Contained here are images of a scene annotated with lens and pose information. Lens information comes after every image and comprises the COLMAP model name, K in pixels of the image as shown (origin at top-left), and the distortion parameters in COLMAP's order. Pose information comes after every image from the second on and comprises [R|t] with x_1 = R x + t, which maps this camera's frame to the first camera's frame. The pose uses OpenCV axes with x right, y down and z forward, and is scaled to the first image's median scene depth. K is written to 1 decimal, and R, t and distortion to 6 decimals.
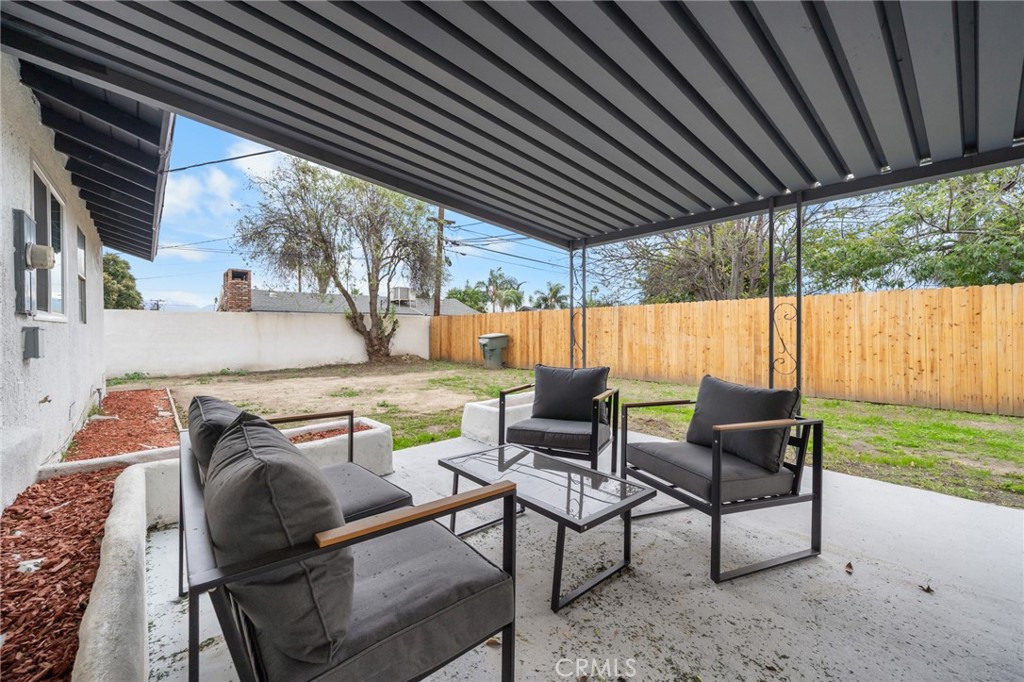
lens RADIAL K [[408.5, 0, 512.0], [0, 408.5, 331.8], [0, 0, 1]] dist [0.000335, 0.000201]
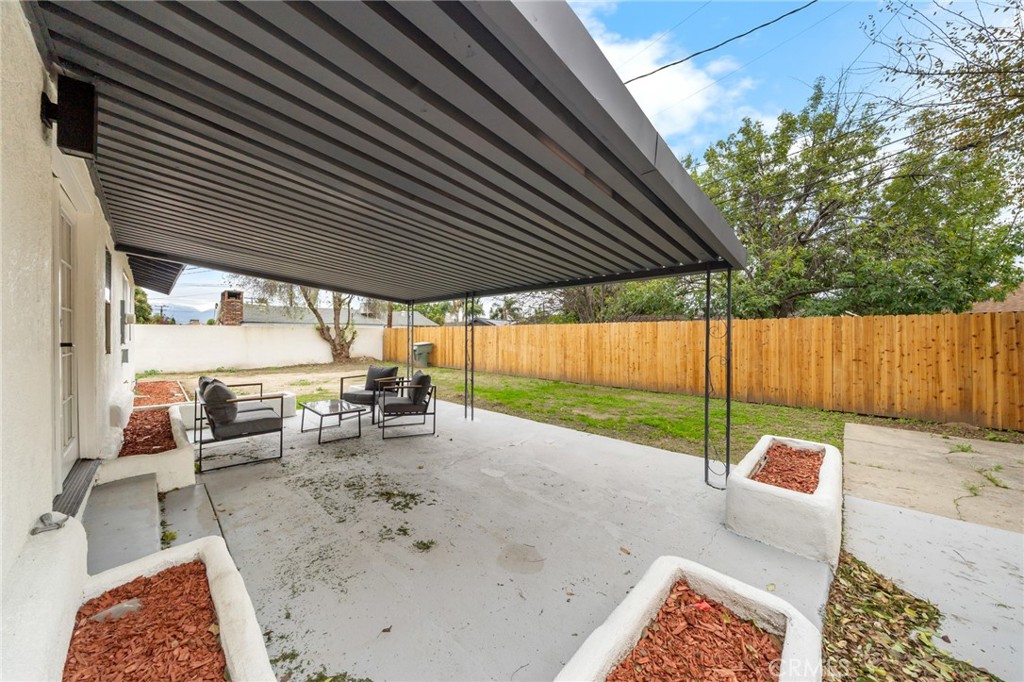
lens RADIAL K [[350.6, 0, 509.0], [0, 350.6, 334.6], [0, 0, 1]] dist [-0.001229, -0.000085]
pose [[0.997601, 0.007144, 0.068855, 0.216815], [-0.006908, 0.999969, -0.003659, -0.025546], [-0.068879, 0.003175, 0.997620, -0.286269]]
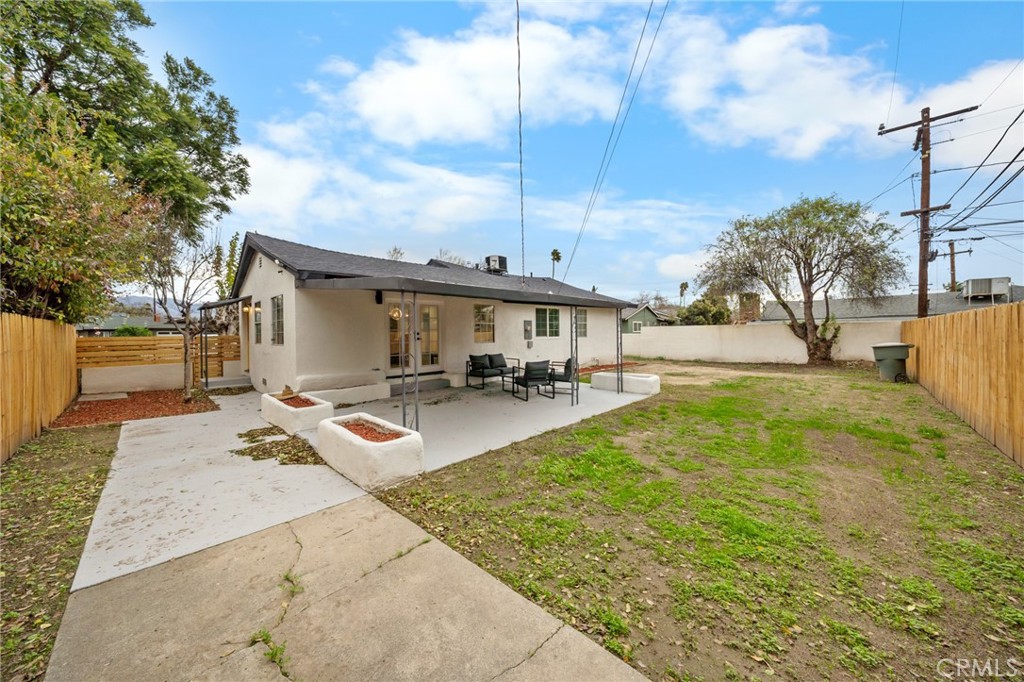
lens RADIAL K [[350.6, 0, 509.0], [0, 350.6, 334.6], [0, 0, 1]] dist [-0.001229, -0.000085]
pose [[0.067684, 0.007136, -0.997681, 0.863952], [0.007631, 0.999941, 0.007670, -0.034714], [0.997678, -0.008132, 0.067626, 0.111077]]
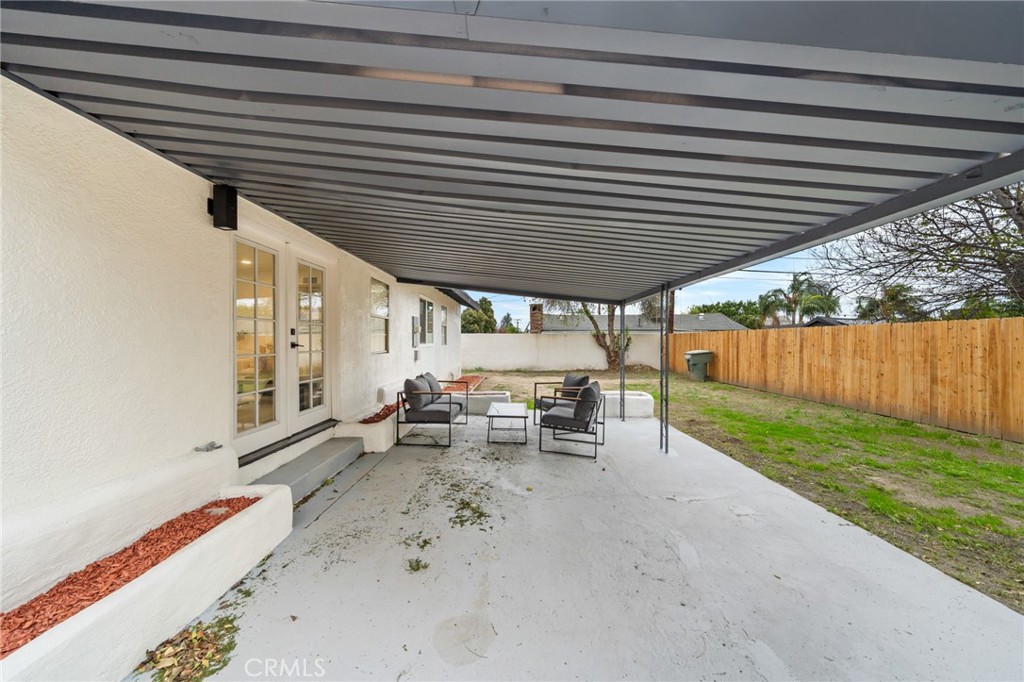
lens RADIAL K [[378.9, 0, 509.2], [0, 378.9, 343.3], [0, 0, 1]] dist [-0.000738, -0.000152]
pose [[0.732778, 0.010767, -0.680382, 0.370454], [-0.007813, 0.999942, 0.007409, -0.024959], [0.680423, -0.000114, 0.732820, -0.185919]]
